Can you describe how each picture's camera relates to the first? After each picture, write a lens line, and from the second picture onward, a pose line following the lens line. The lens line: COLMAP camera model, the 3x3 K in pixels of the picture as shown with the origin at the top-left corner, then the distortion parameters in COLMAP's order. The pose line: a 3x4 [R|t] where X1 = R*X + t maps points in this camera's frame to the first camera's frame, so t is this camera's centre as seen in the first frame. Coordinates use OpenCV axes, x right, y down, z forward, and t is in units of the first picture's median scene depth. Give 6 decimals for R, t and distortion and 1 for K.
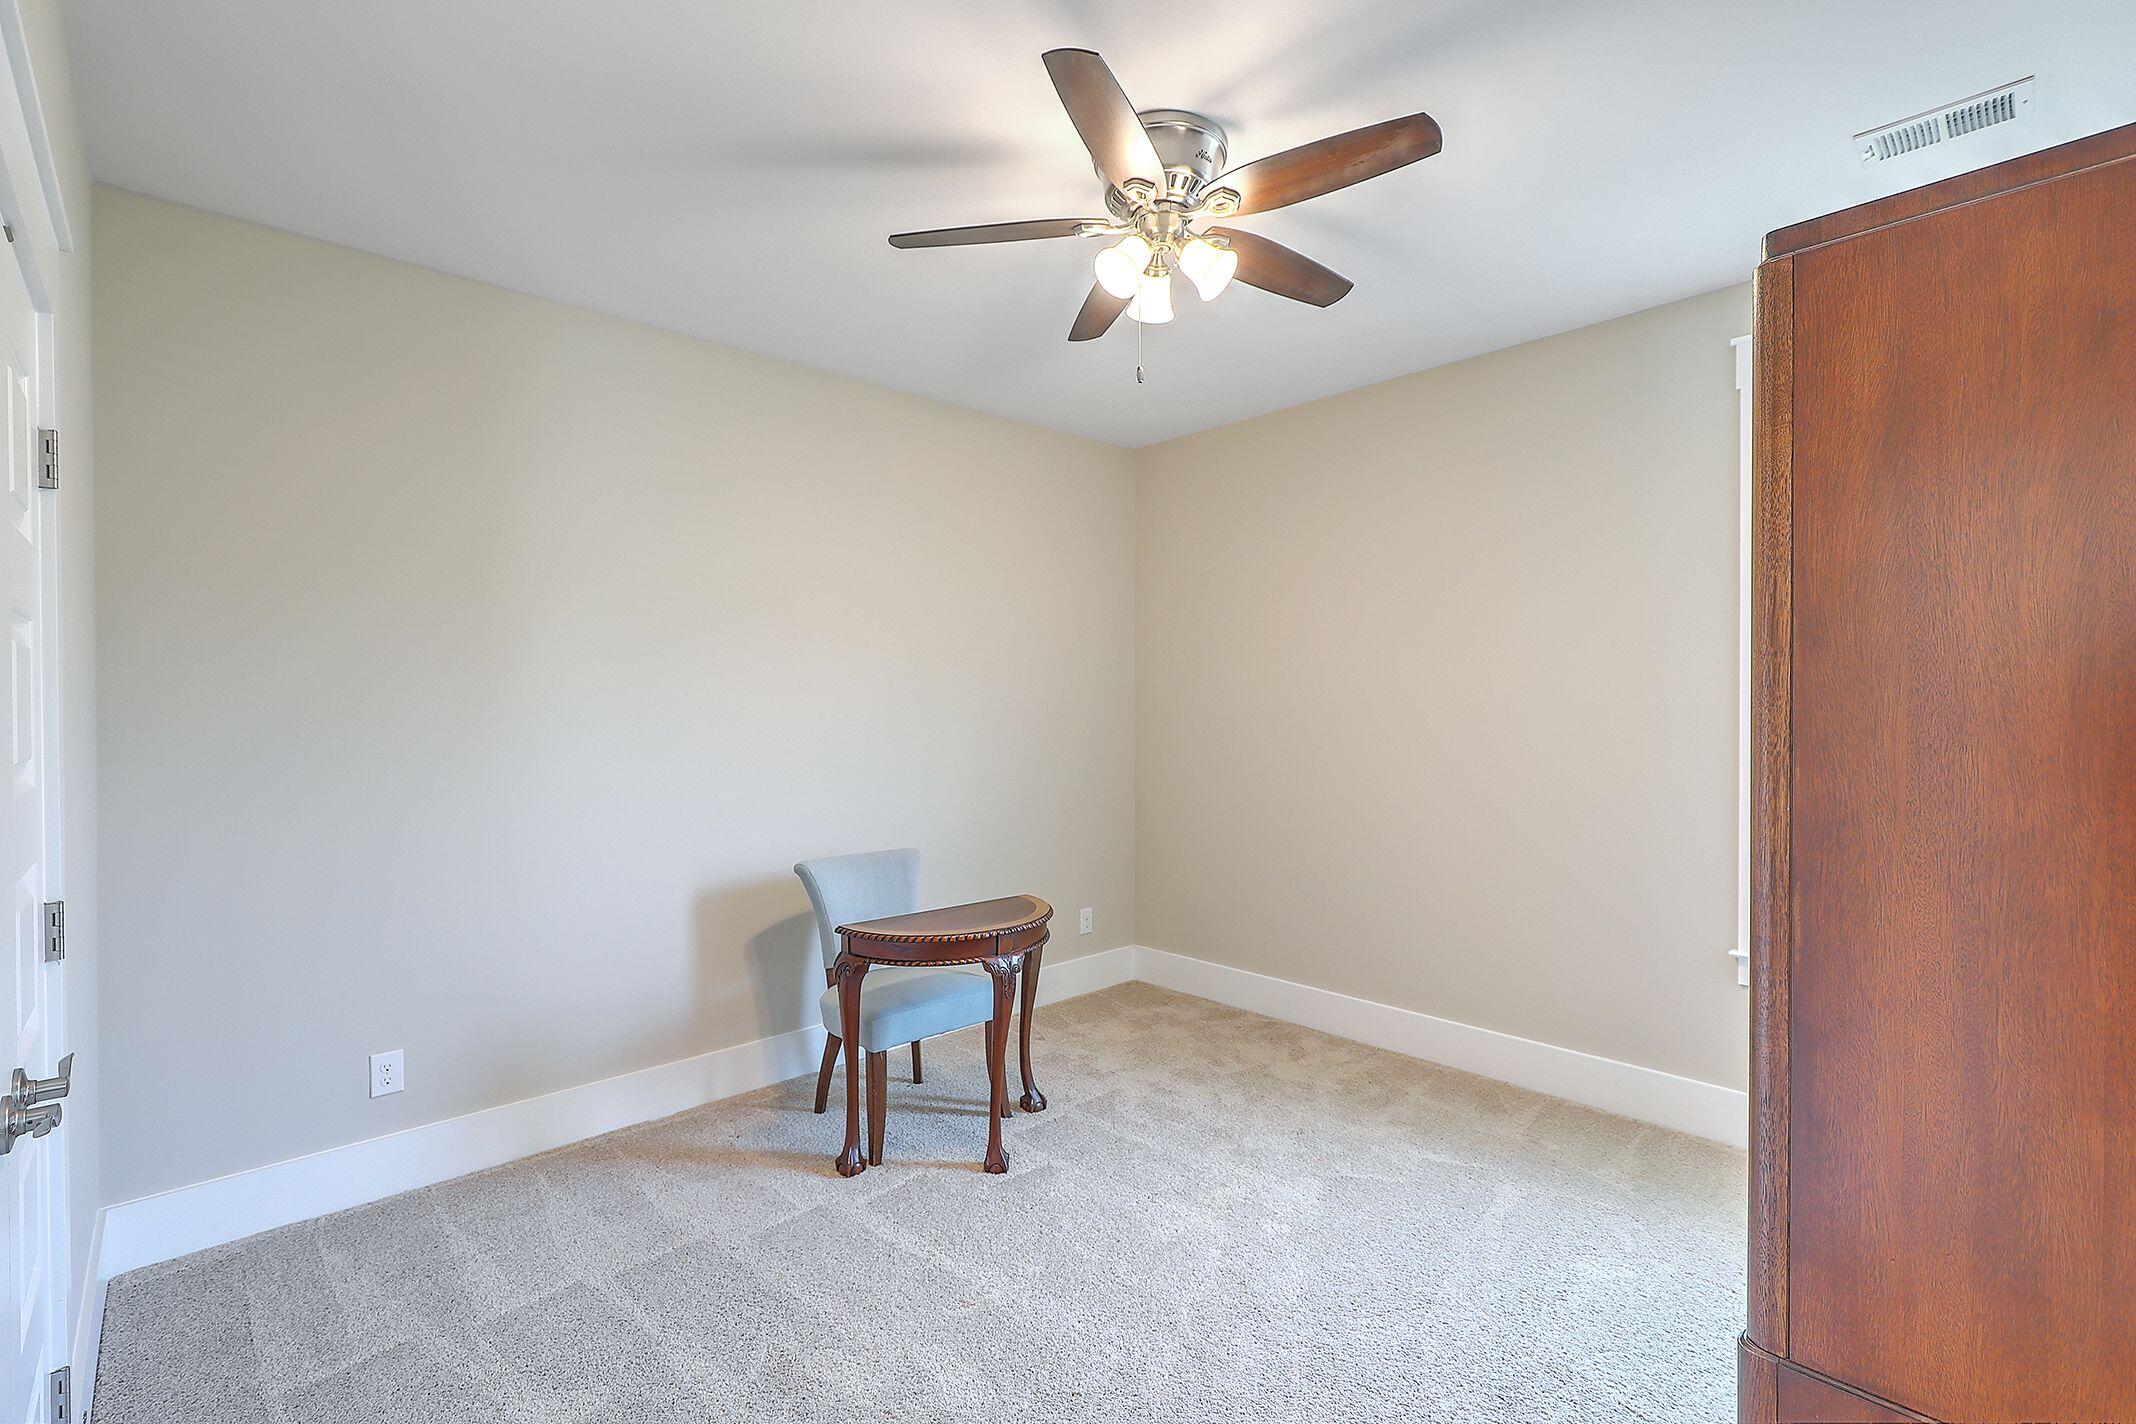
lens RADIAL K [[956.5, 0, 1066.7], [0, 956.5, 720.4], [0, 0, 1]] dist [-0.000079, -0.000365]
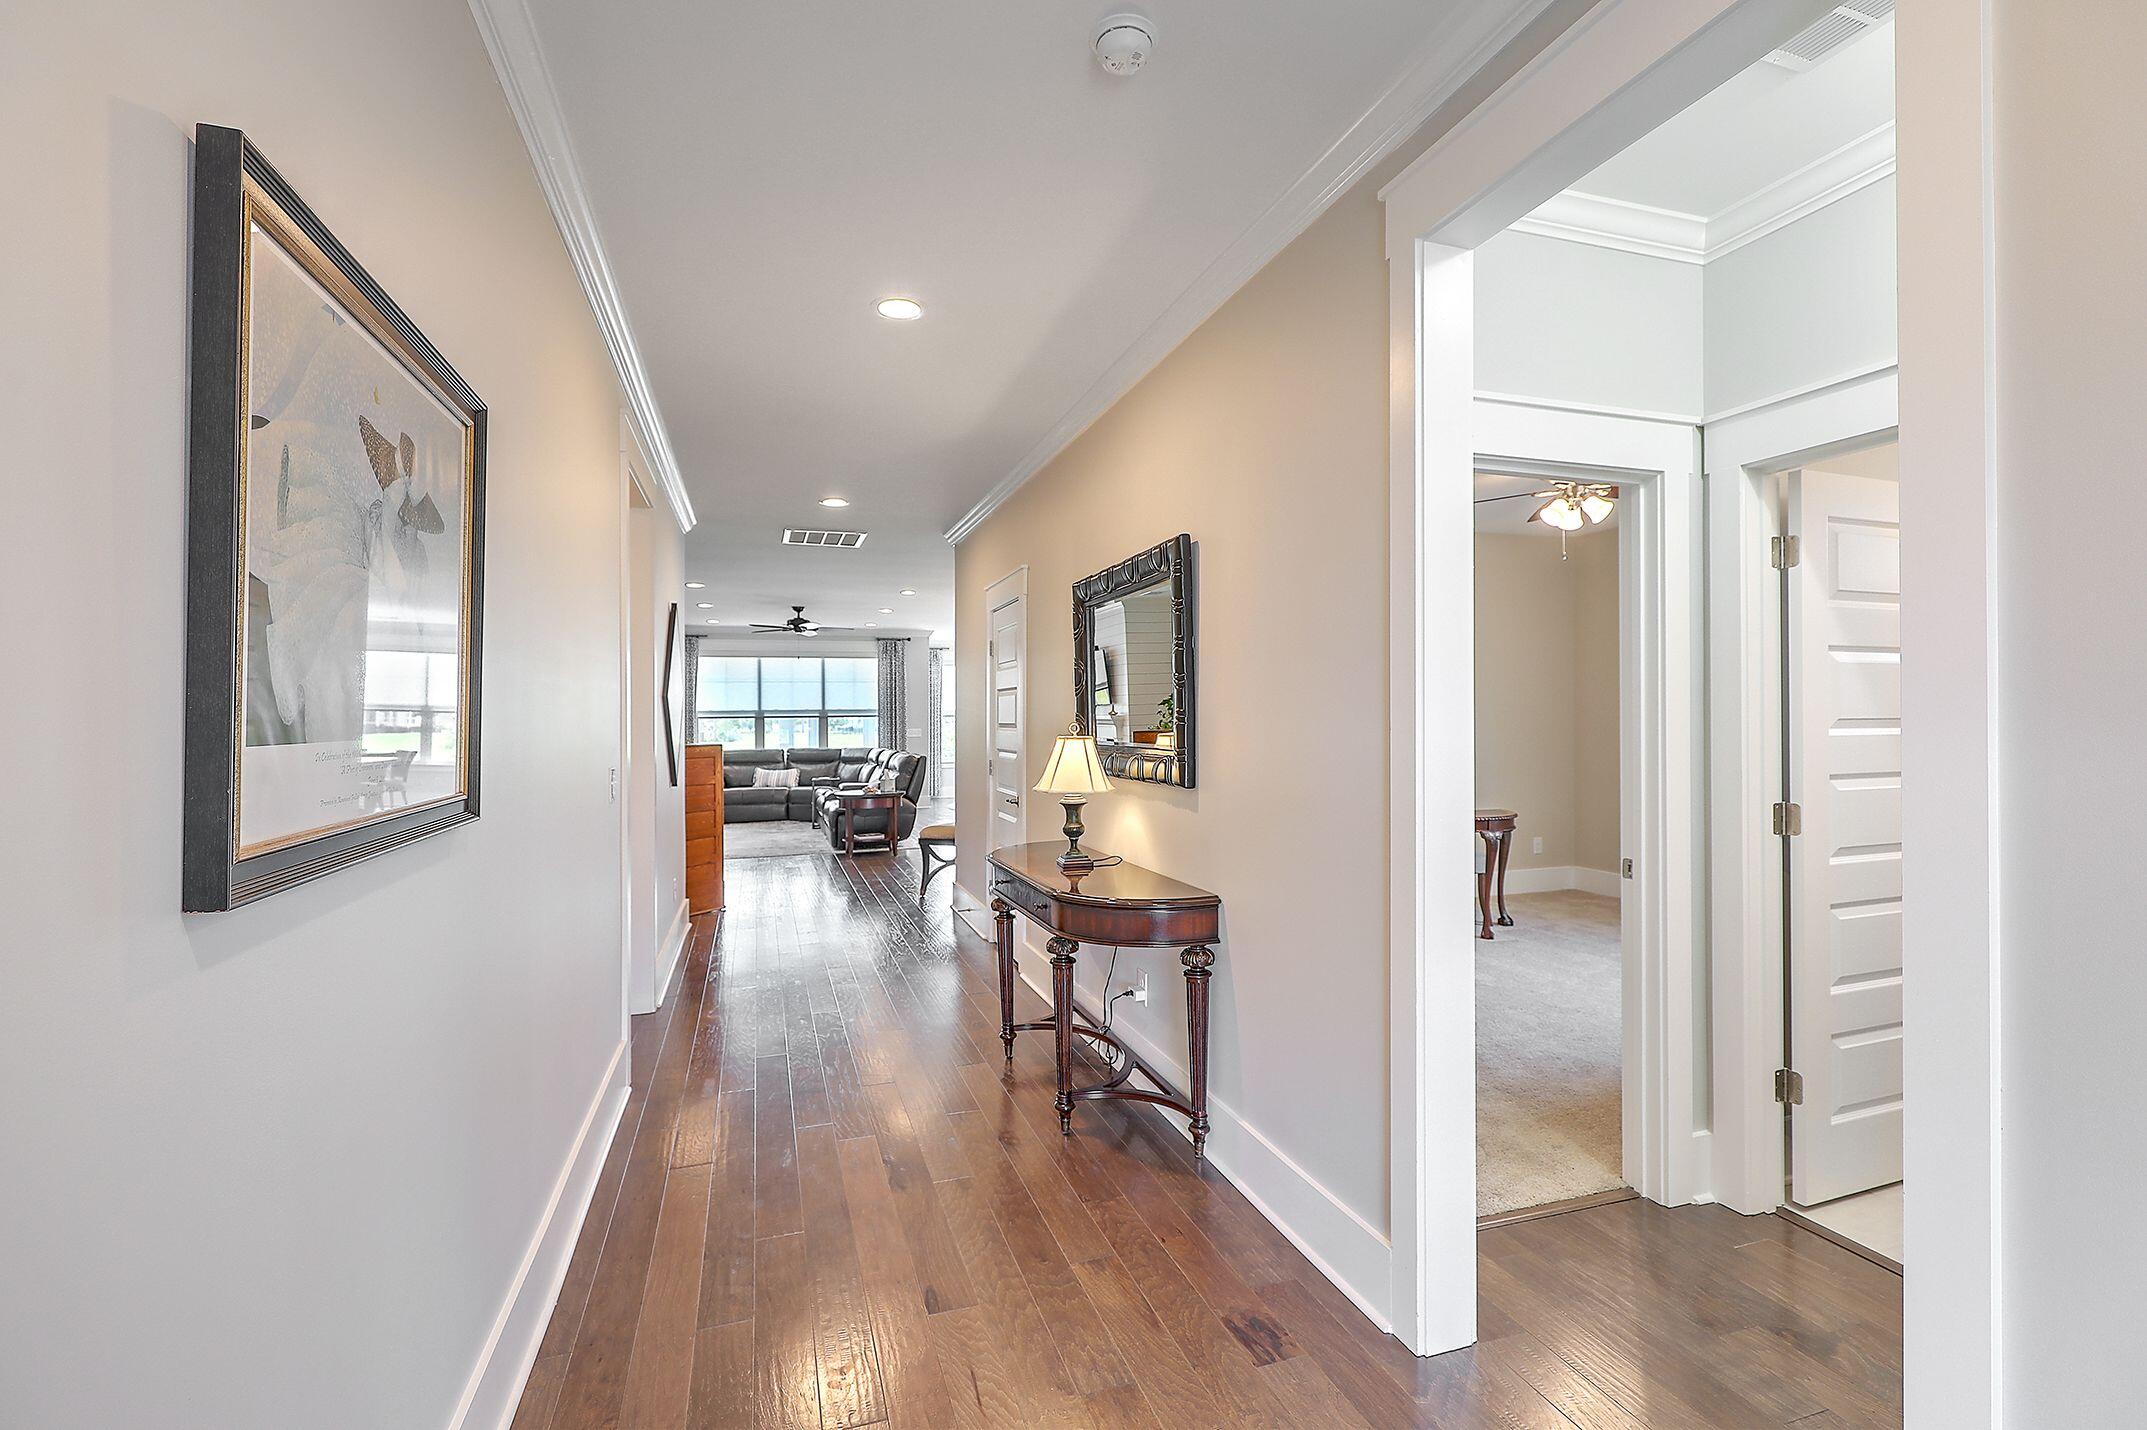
lens RADIAL K [[961.4, 0, 1084.5], [0, 961.4, 705.3], [0, 0, 1]] dist [-0.000079, -0.000365]
pose [[0.912621, -0.004675, -0.408781, -0.016232], [0.001071, 0.999959, -0.009045, -0.002051], [0.408806, 0.007817, 0.912588, -1.019133]]
